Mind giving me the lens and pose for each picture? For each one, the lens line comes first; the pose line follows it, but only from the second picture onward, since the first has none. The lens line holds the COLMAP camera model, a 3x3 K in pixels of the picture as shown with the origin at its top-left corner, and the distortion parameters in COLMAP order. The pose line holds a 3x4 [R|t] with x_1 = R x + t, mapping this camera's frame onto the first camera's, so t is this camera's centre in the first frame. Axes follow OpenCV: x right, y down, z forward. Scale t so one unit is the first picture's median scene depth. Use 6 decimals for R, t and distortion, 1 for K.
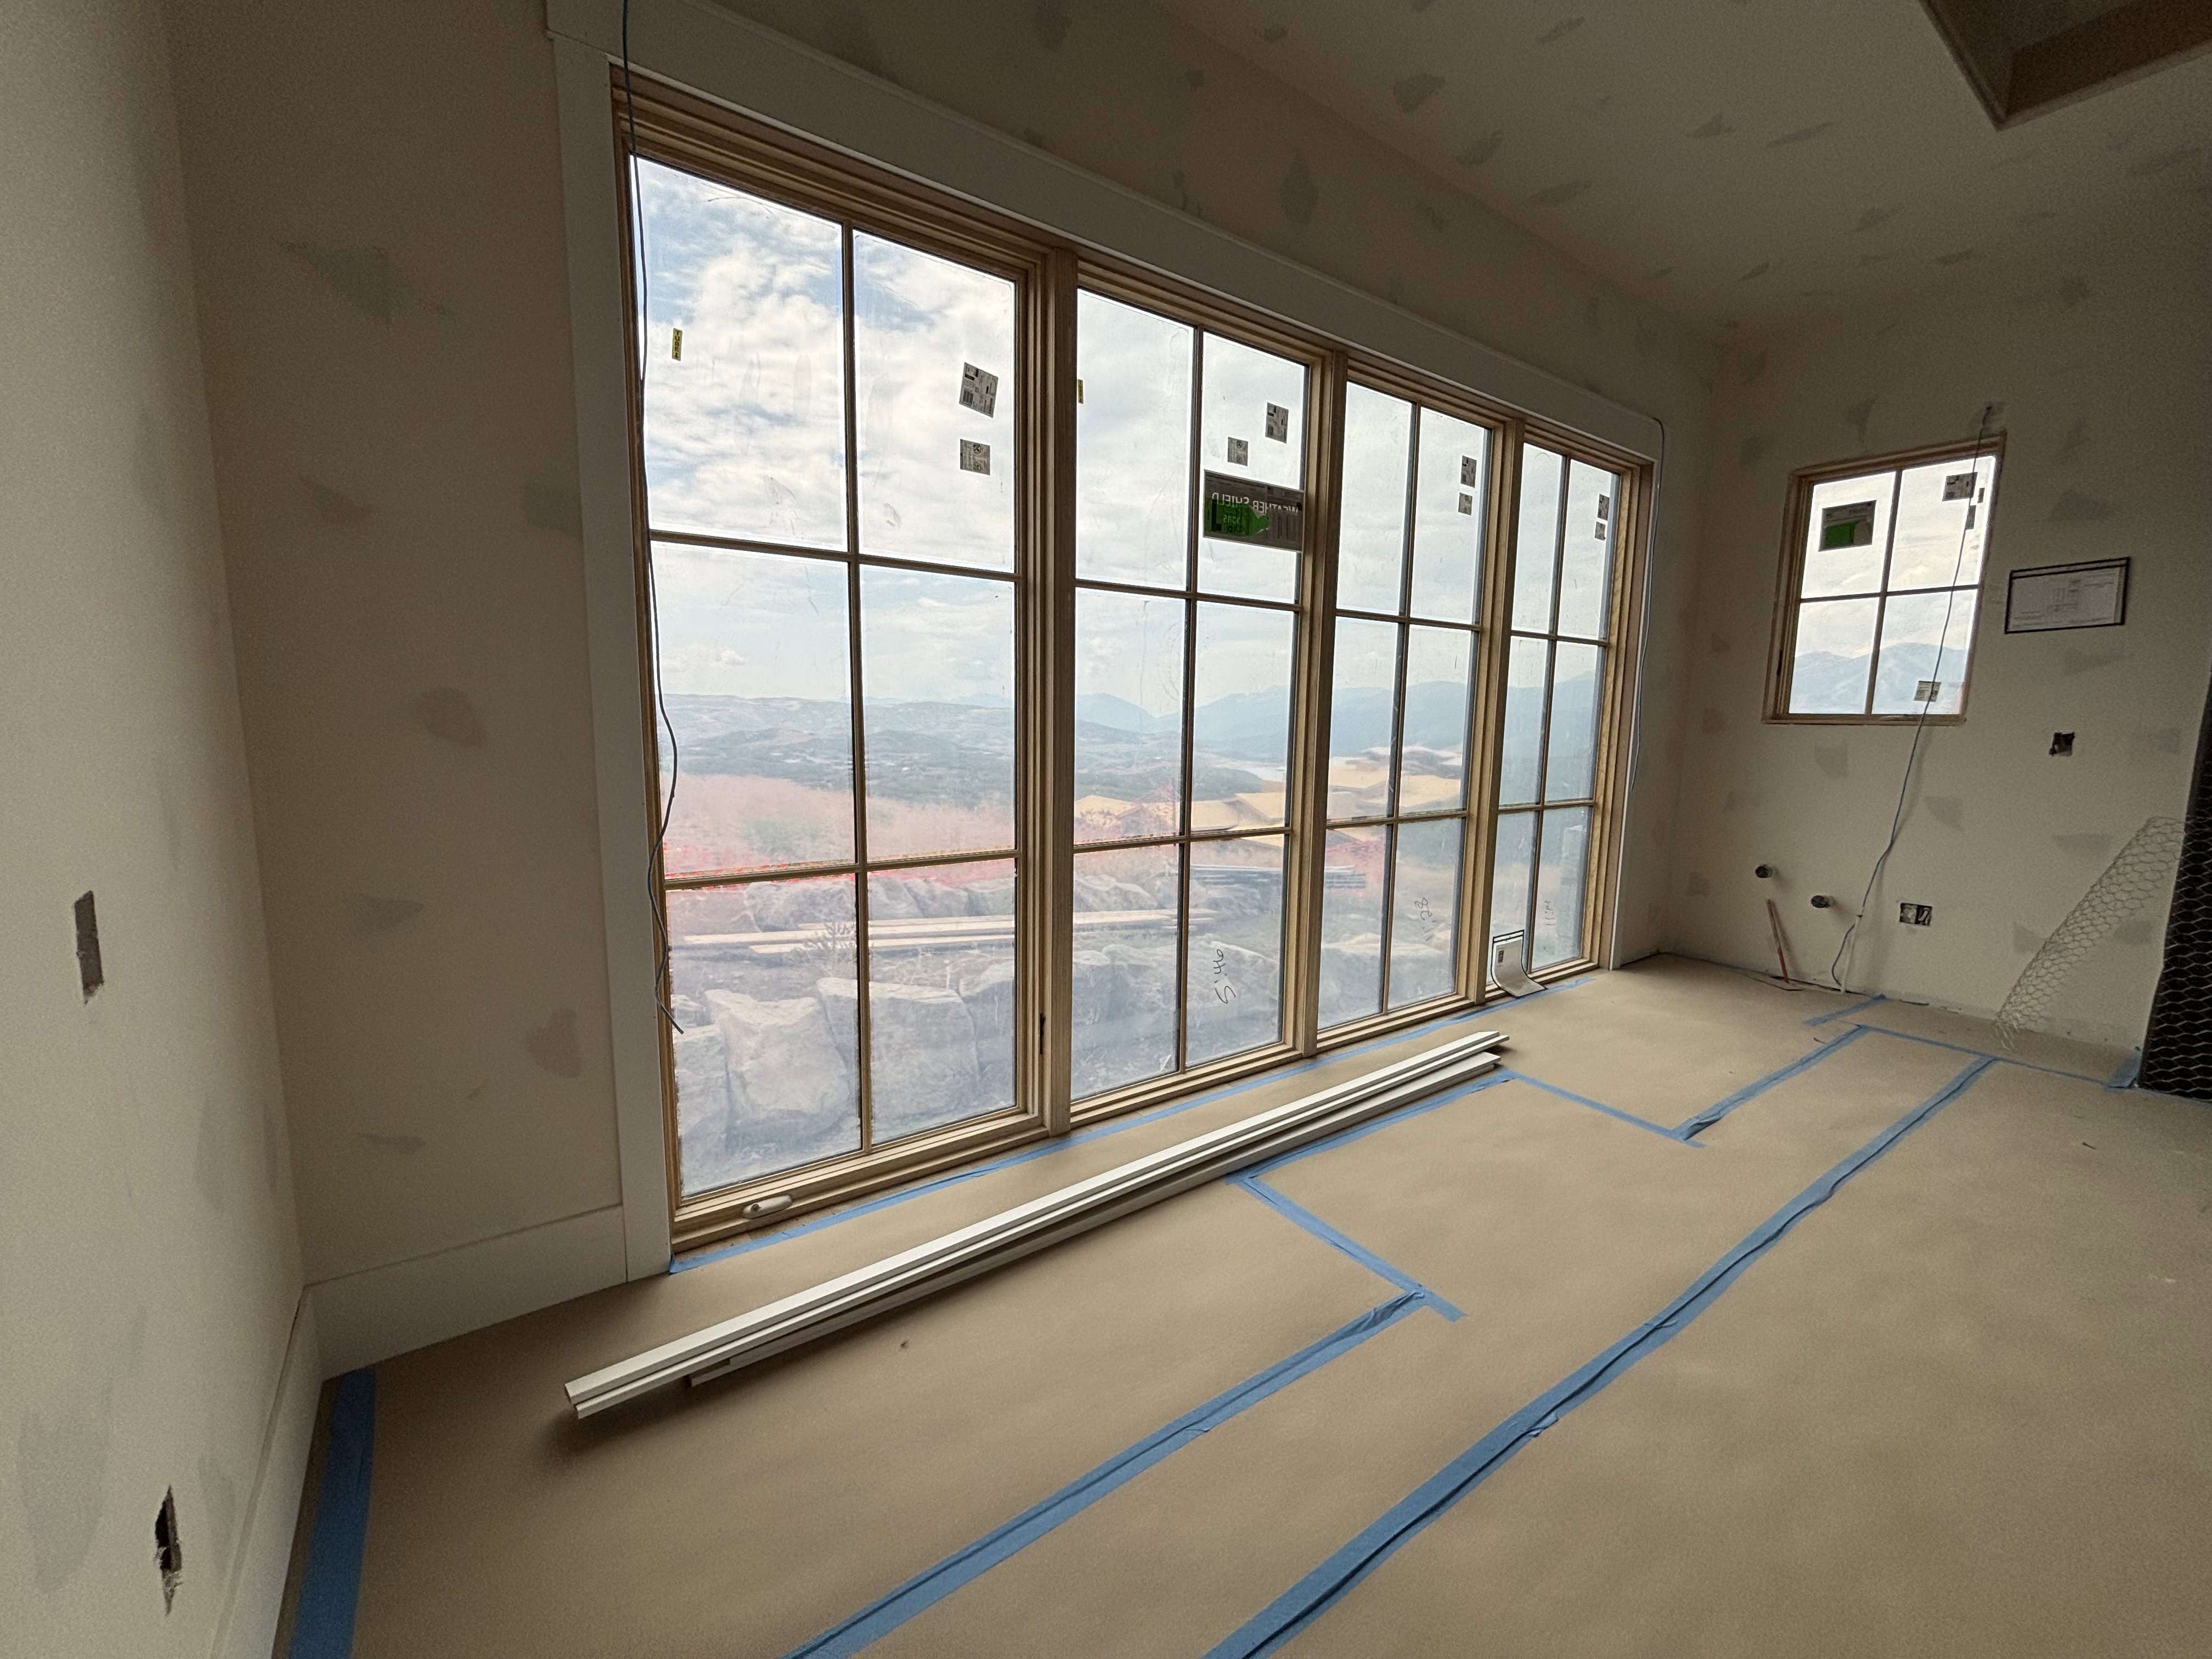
lens RADIAL K [[892.9, 0, 1098.8], [0, 892.9, 842.2], [0, 0, 1]] dist [-0.004975, 0.000498]
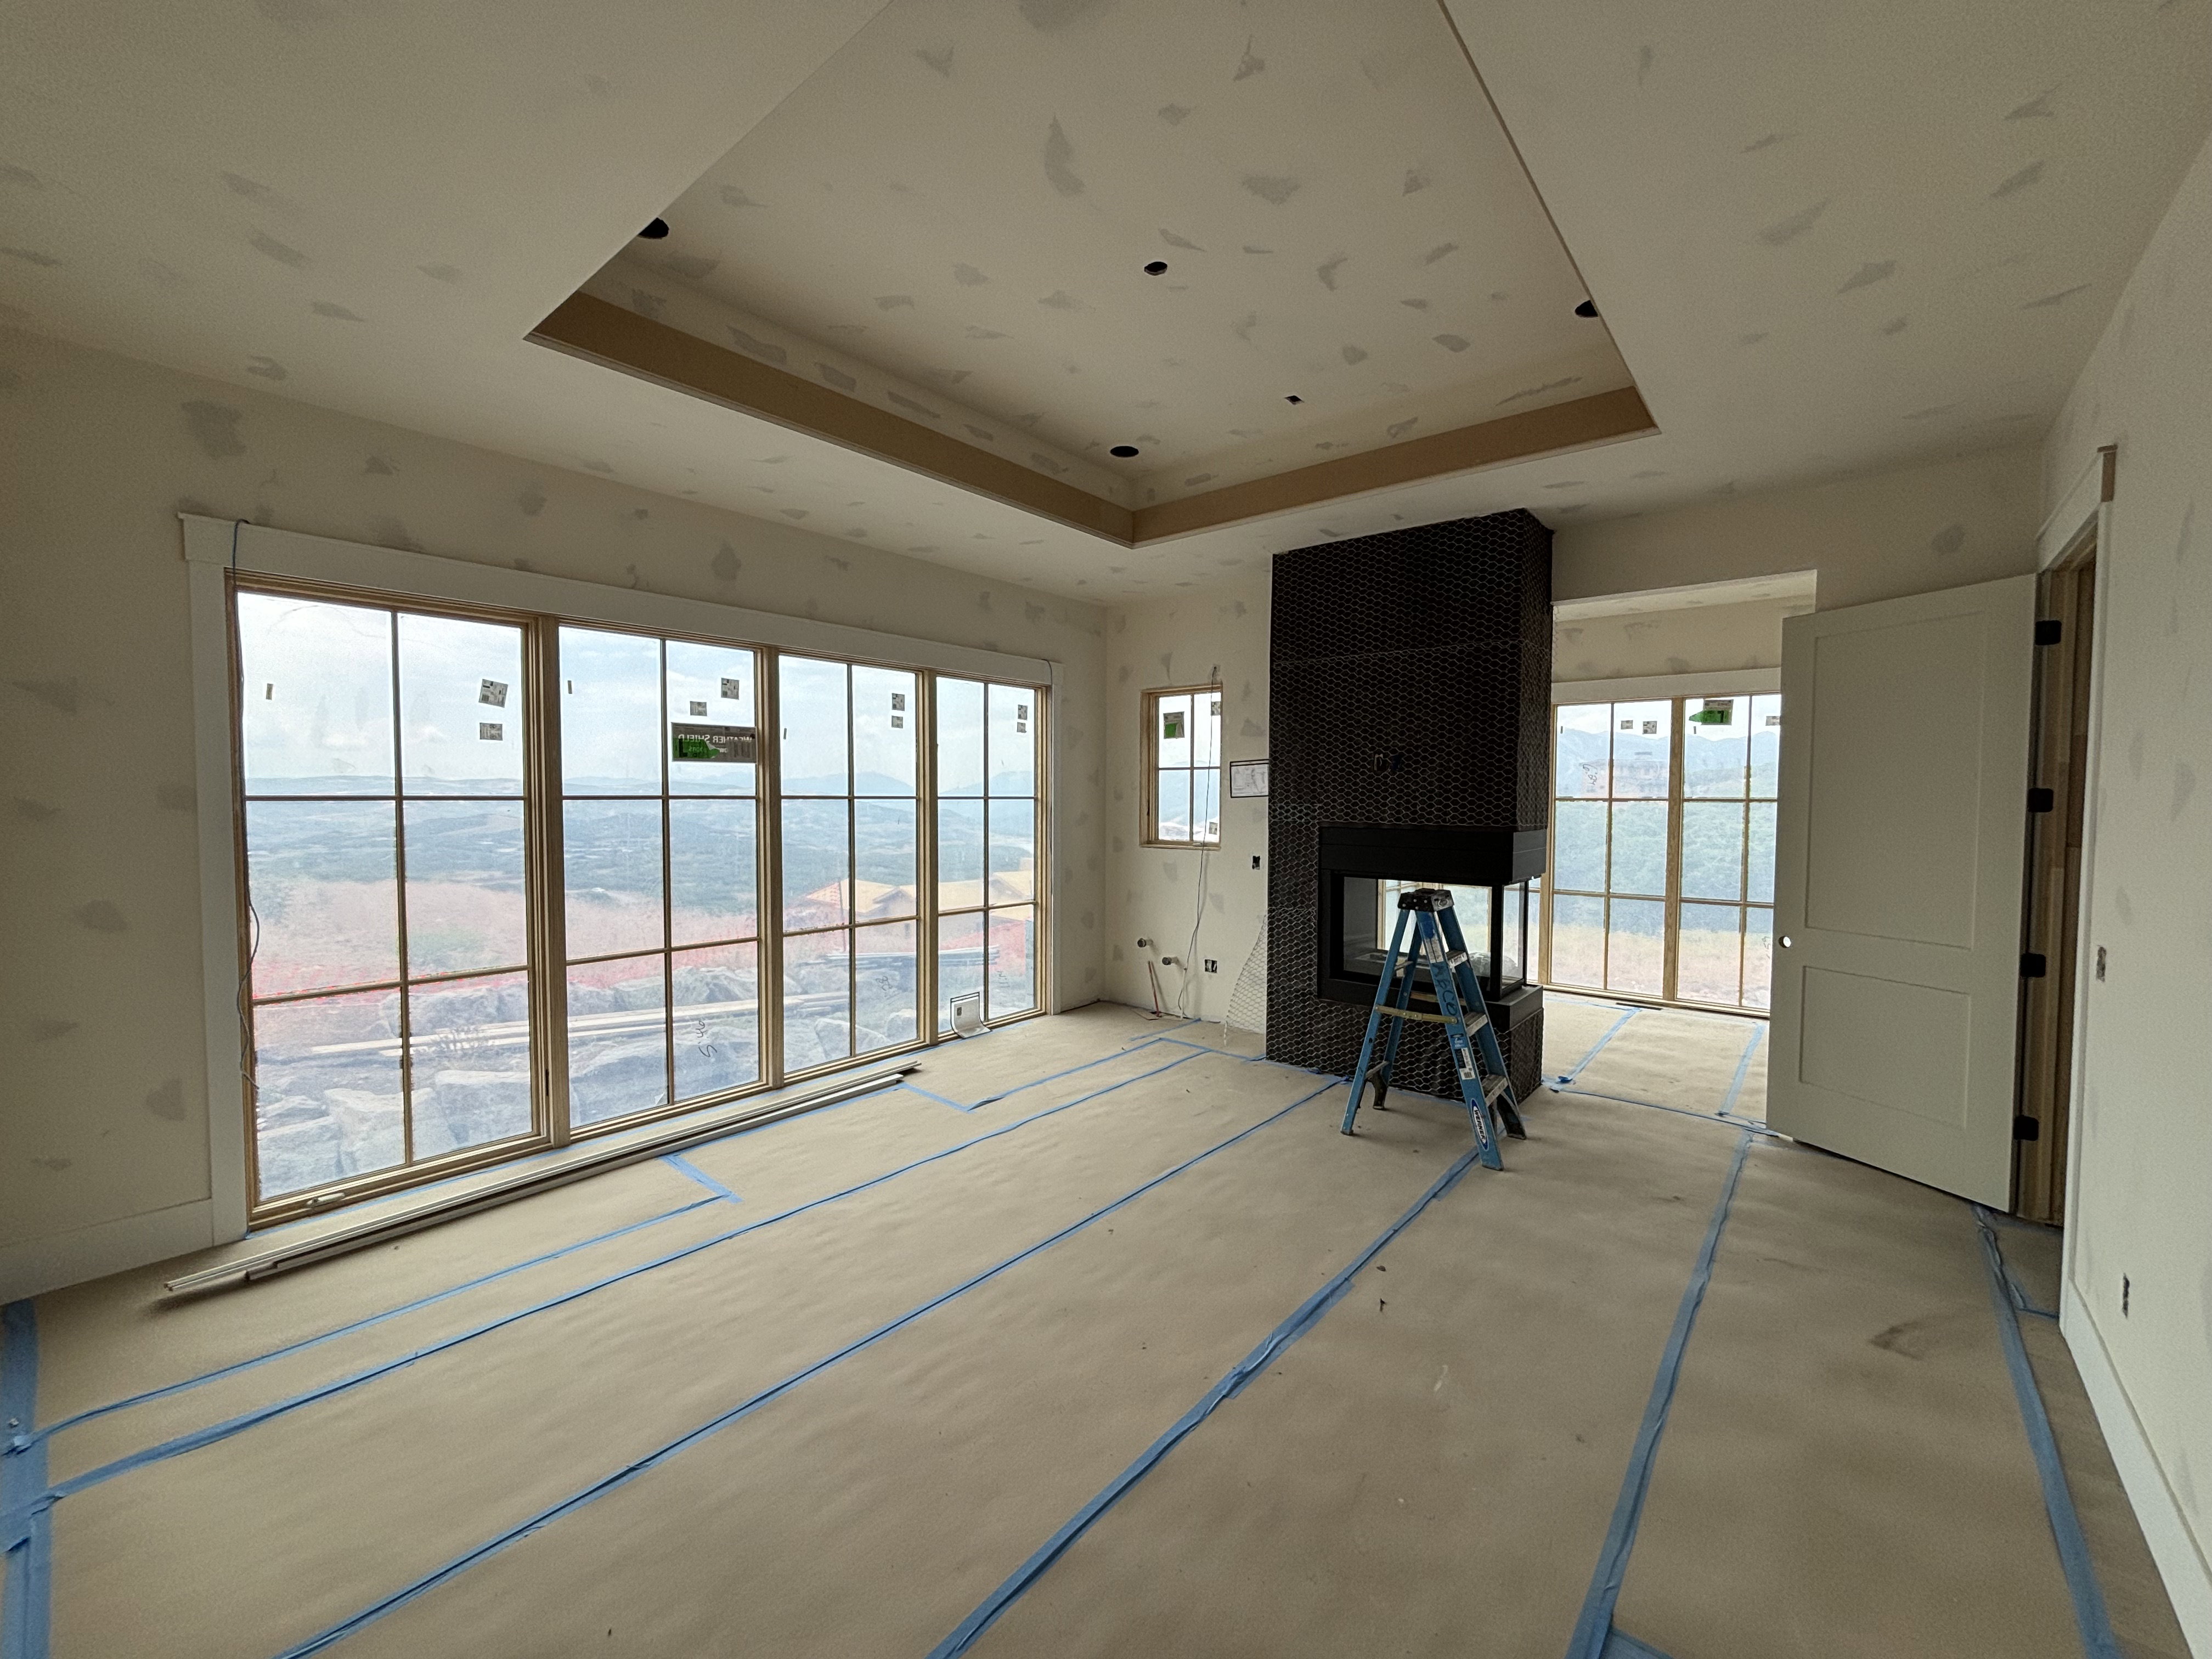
lens RADIAL K [[892.9, 0, 1111.6], [0, 892.9, 837.1], [0, 0, 1]] dist [-0.004975, 0.000498]
pose [[0.965265, -0.022568, 0.260297, 0.376653], [0.046208, 0.995304, -0.085060, -0.026696], [-0.257155, 0.094133, 0.961774, -0.612273]]
